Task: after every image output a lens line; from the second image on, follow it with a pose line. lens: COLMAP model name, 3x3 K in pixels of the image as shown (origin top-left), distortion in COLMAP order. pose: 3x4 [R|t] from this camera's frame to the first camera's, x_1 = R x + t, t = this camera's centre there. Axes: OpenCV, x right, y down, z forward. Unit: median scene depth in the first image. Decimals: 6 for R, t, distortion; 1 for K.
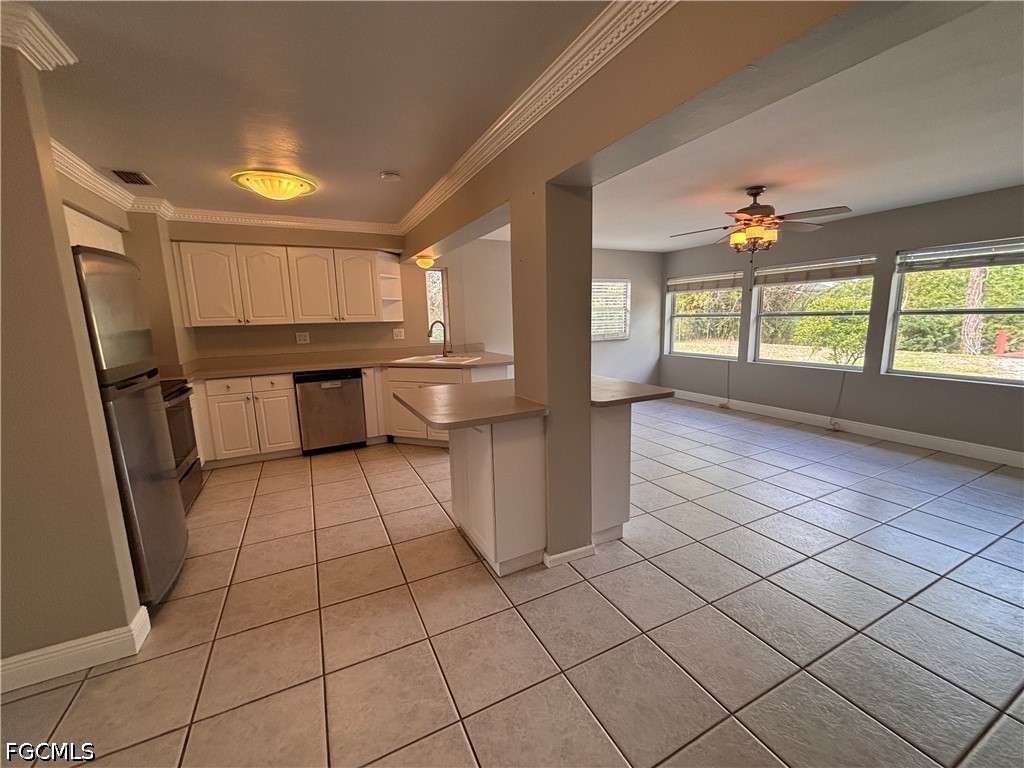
lens RADIAL K [[411.9, 0, 509.3], [0, 411.9, 384.5], [0, 0, 1]] dist [0.001112, -0.000301]
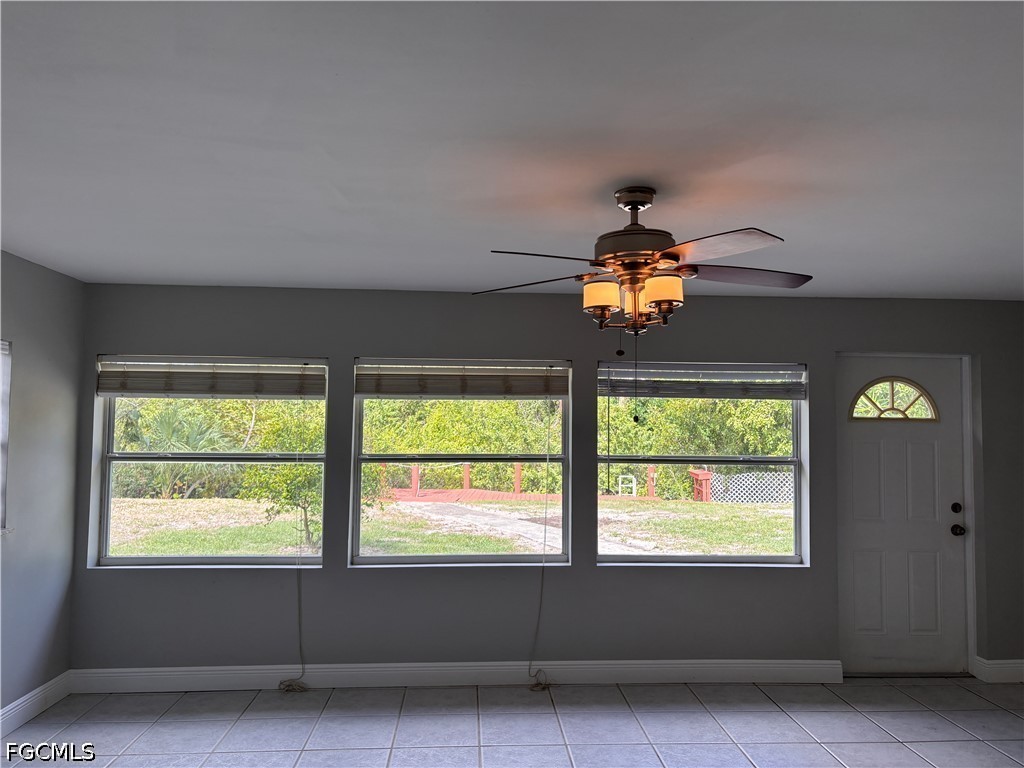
lens RADIAL K [[774.8, 0, 512.0], [0, 774.8, 384.0], [0, 0, 1]] dist [0.027044, -0.006340]
pose [[0.385555, 0.079206, 0.919279, -0.147667], [0.133330, 0.981069, -0.140450, -0.130393], [-0.913001, 0.176719, 0.367696, 0.628331]]
